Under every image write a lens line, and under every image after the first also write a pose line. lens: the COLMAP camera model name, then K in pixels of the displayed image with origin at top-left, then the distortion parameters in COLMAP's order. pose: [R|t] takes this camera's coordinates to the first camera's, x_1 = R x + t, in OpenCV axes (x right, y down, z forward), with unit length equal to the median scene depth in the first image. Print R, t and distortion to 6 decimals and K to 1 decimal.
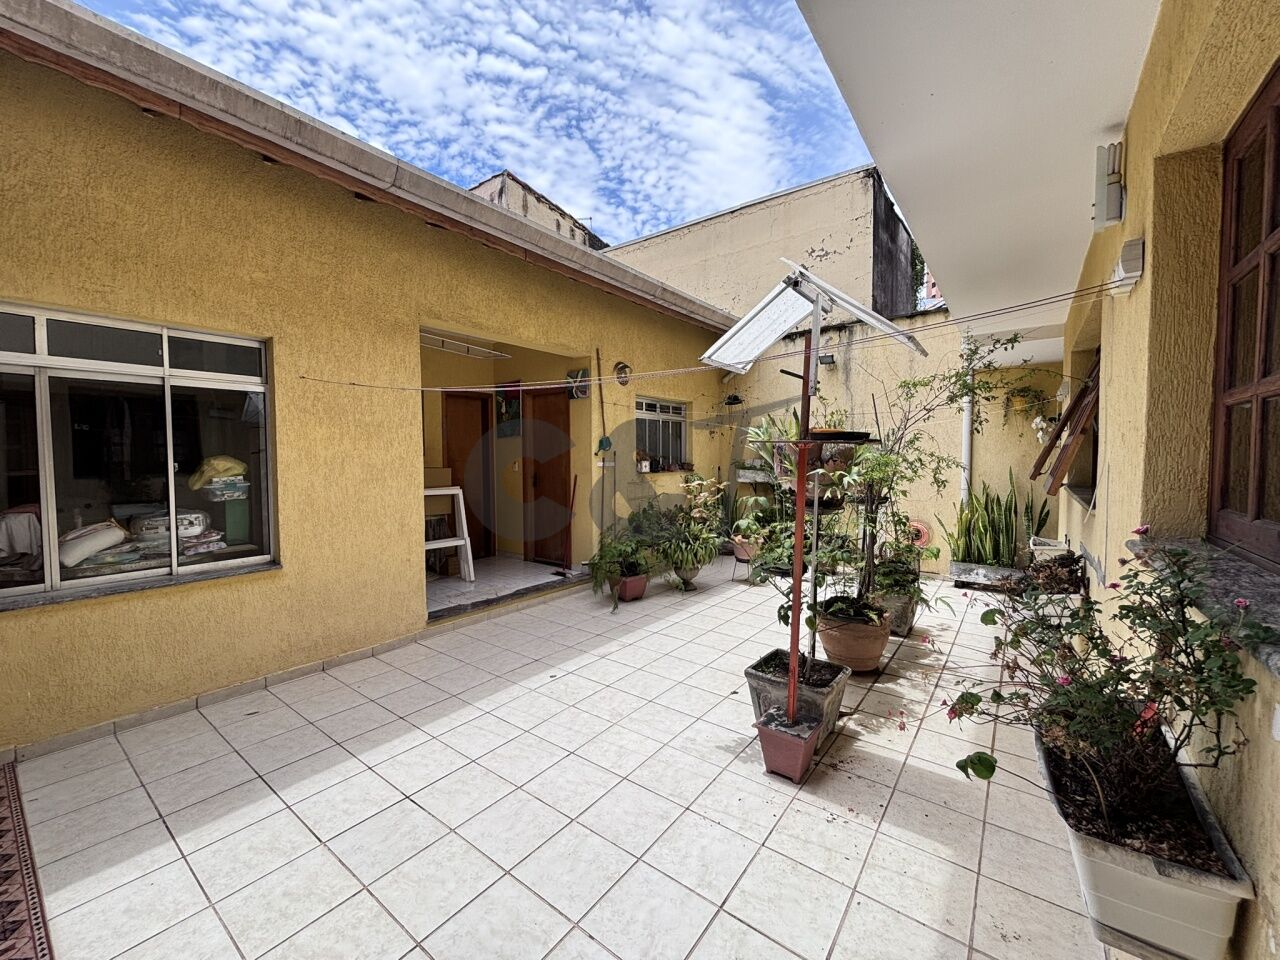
lens RADIAL K [[517.2, 0, 636.6], [0, 517.2, 477.8], [0, 0, 1]] dist [0.003379, 0.000122]
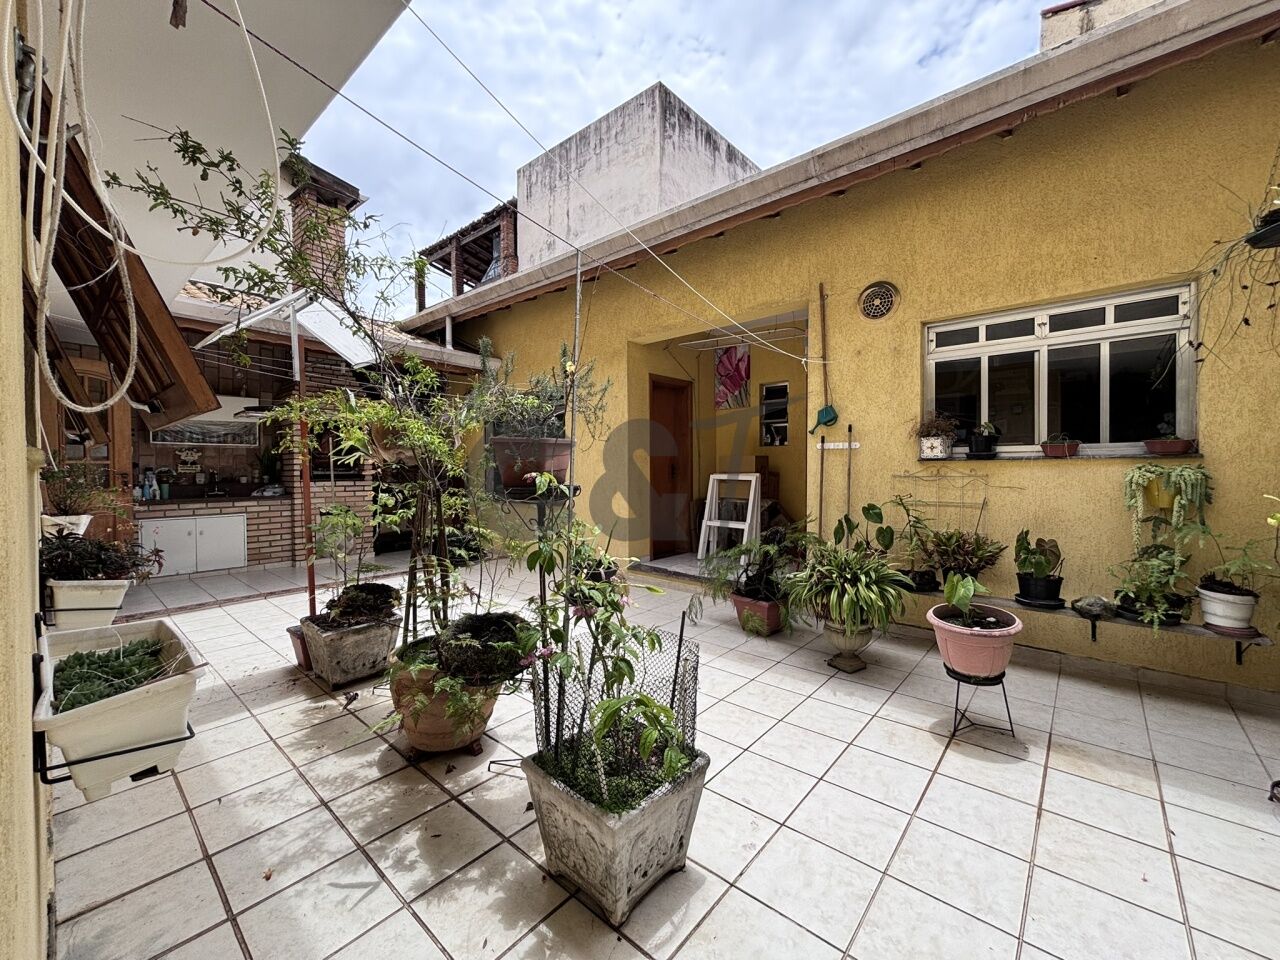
lens RADIAL K [[517.2, 0, 636.8], [0, 517.2, 475.2], [0, 0, 1]] dist [0.003379, 0.000122]
pose [[-0.073384, 0.013189, -0.997217, 0.958885], [-0.039025, 0.999109, 0.016085, 0.017945], [0.996540, 0.040097, -0.072804, 1.174932]]
